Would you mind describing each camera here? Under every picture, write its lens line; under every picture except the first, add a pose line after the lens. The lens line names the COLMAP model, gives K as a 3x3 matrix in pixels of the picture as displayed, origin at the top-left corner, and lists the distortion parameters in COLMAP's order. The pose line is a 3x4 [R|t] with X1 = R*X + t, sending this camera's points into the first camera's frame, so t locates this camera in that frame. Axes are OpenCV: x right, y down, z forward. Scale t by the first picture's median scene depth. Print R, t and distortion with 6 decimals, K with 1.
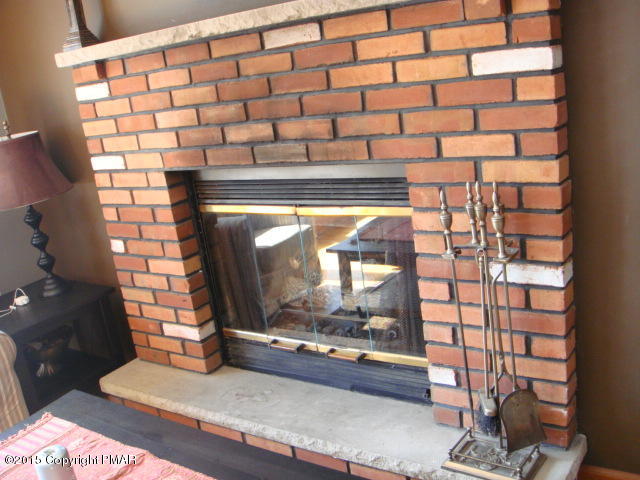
lens RADIAL K [[677.3, 0, 318.8], [0, 677.3, 238.1], [0, 0, 1]] dist [-0.140395, 0.000000]
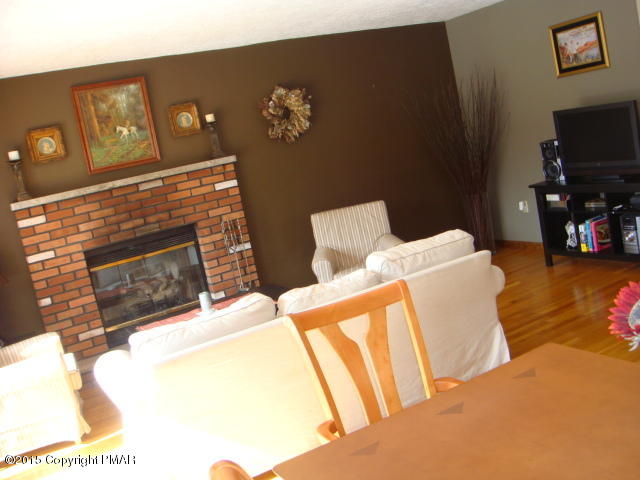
lens RADIAL K [[677.3, 0, 317.1], [0, 677.3, 241.5], [0, 0, 1]] dist [-0.140395, 0.000000]
pose [[0.455292, -0.076328, 0.887065, -1.961737], [0.373261, 0.920899, -0.112340, 0.431360], [-0.808323, 0.382254, 0.447768, -0.637407]]
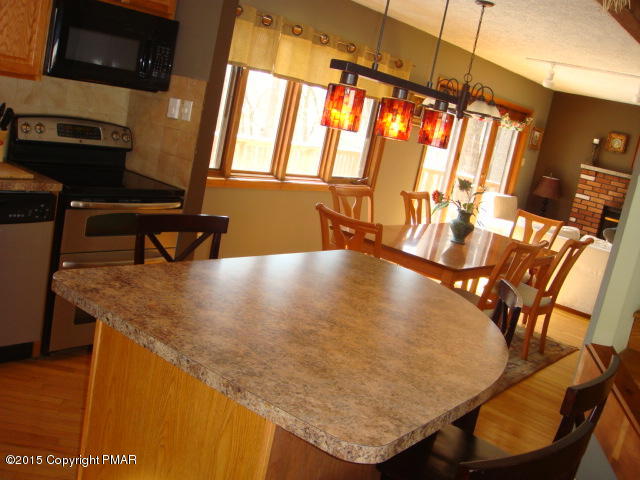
lens RADIAL K [[677.3, 0, 320.0], [0, 677.3, 240.7], [0, 0, 1]] dist [-0.140395, 0.000000]
pose [[0.938208, 0.345997, 0.007158, -1.868073], [-0.344152, 0.934982, -0.085838, 1.060711], [-0.036392, 0.078070, 0.996283, -2.919755]]
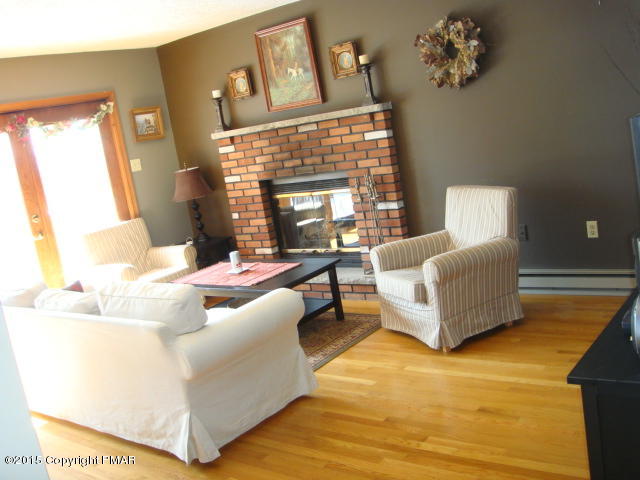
lens RADIAL K [[677.3, 0, 321.3], [0, 677.3, 238.0], [0, 0, 1]] dist [-0.140395, 0.000000]
pose [[0.998305, -0.015967, -0.055963, 0.150235], [0.010799, 0.995750, -0.091460, 0.372862], [0.057185, 0.090700, 0.994235, -1.579151]]
